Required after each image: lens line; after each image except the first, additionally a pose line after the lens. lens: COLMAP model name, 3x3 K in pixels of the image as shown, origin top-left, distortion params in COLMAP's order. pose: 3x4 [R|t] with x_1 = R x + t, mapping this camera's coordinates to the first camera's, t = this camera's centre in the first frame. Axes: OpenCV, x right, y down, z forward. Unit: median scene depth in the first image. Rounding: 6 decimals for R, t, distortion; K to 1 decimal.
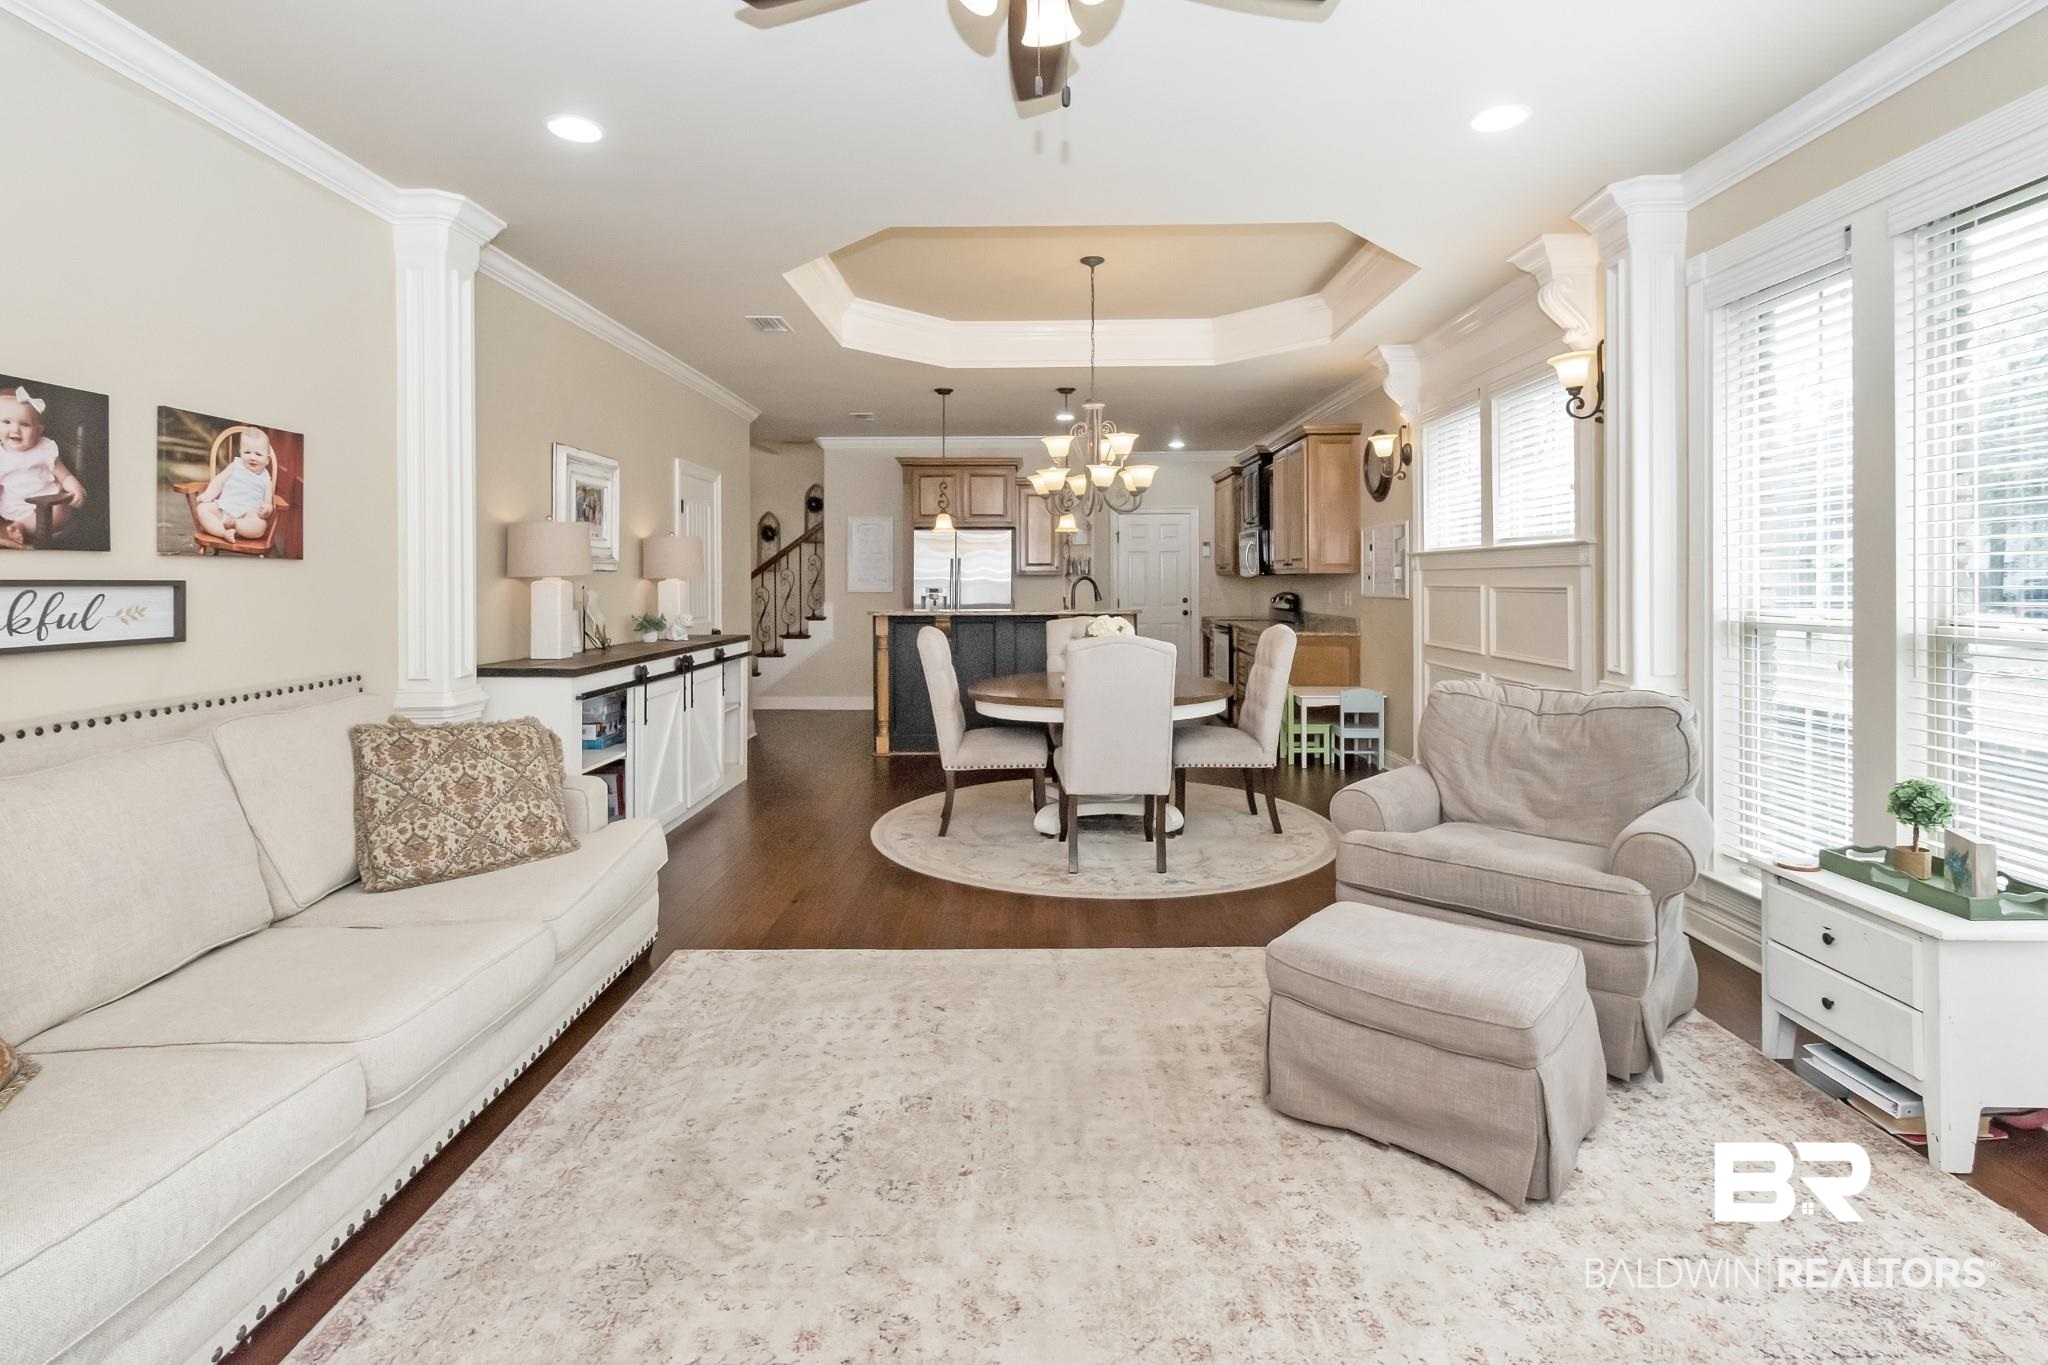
lens RADIAL K [[983.0, 0, 1033.5], [0, 983.0, 570.2], [0, 0, 1]] dist [0.007812, -0.000878]
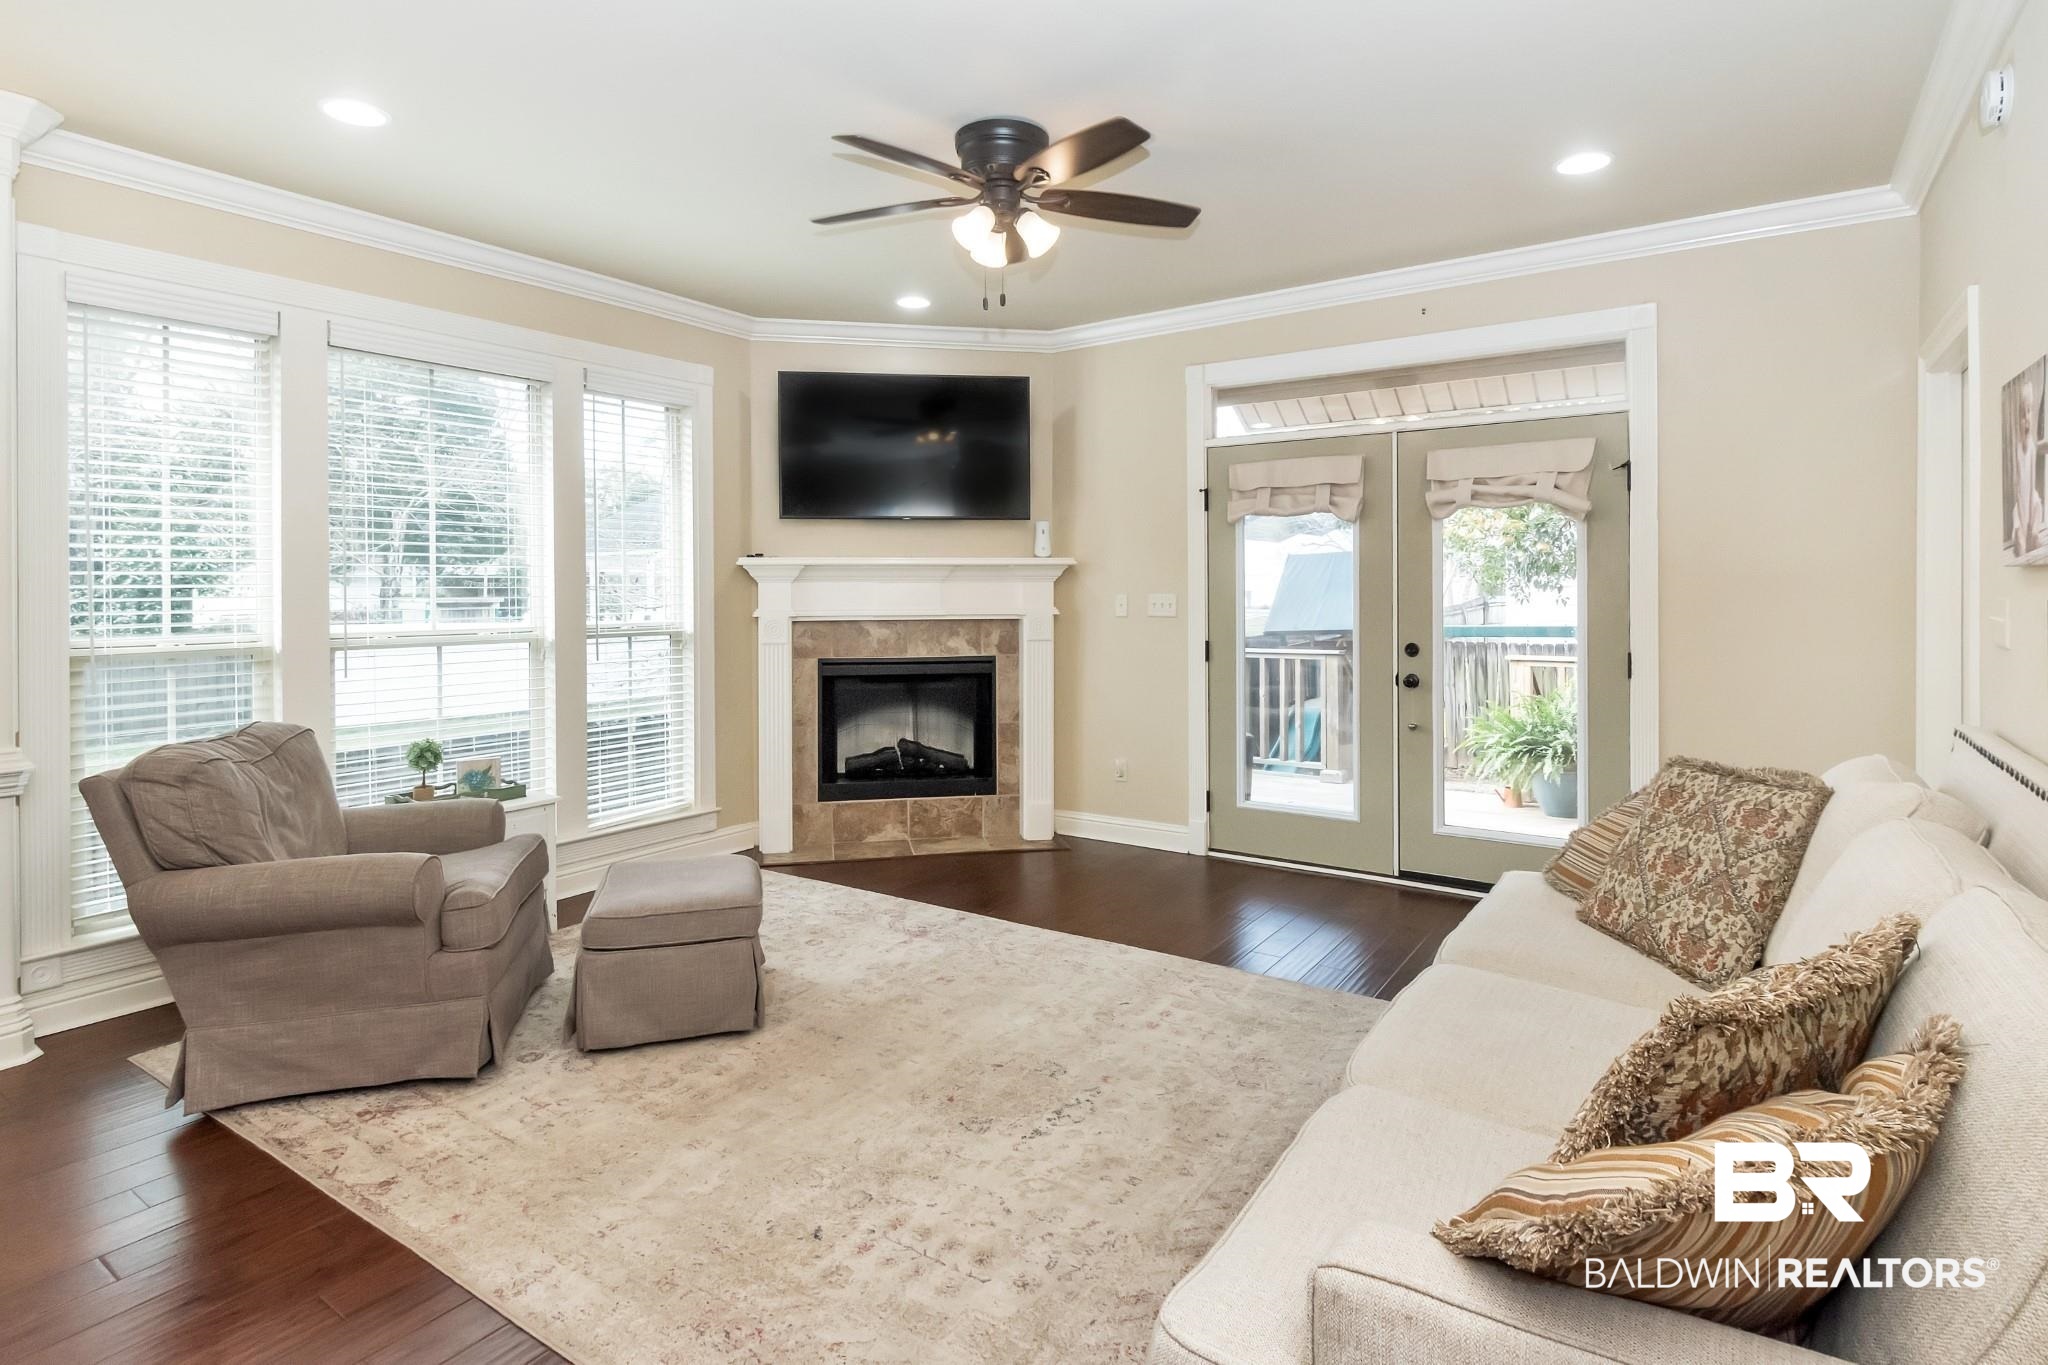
lens RADIAL K [[1049.9, 0, 1028.2], [0, 1049.9, 591.0], [0, 0, 1]] dist [-0.001255, -0.000052]
pose [[-0.828380, 0.007322, 0.560118, -0.614753], [0.003422, 0.999962, -0.008012, 0.002423], [-0.560156, -0.004720, -0.828374, 1.487943]]
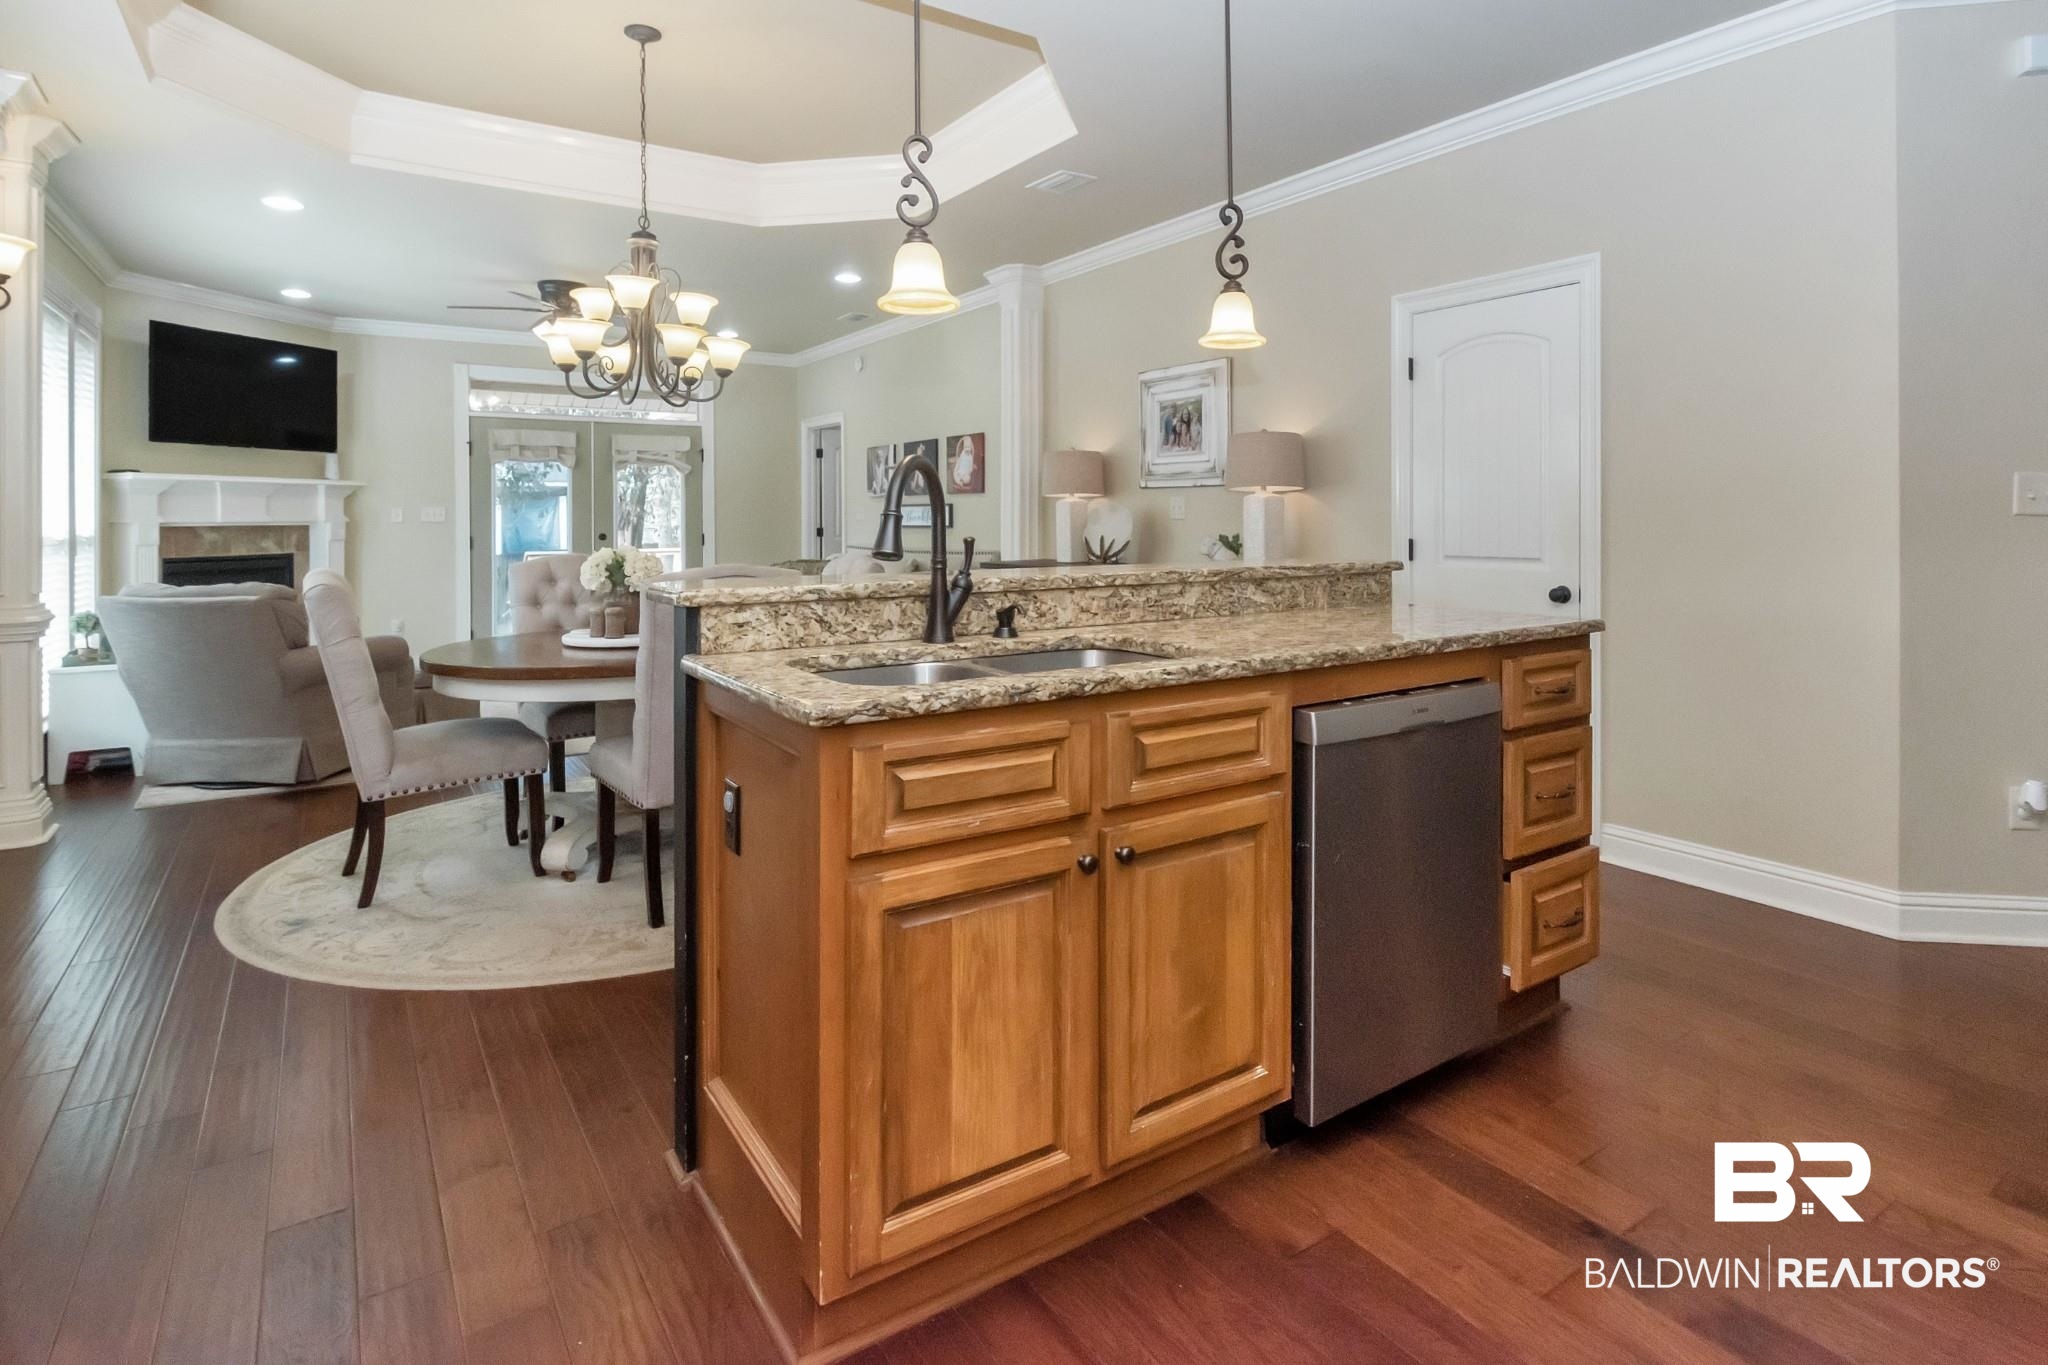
lens RADIAL K [[1059.5, 0, 1079.6], [0, 1059.5, 526.1], [0, 0, 1]] dist [0.000476, -0.005663]
pose [[-0.812802, 0.015090, -0.582345, 0.425310], [0.015912, 0.999867, 0.003701, 0.058328], [0.582323, -0.006258, -0.812934, 3.098233]]
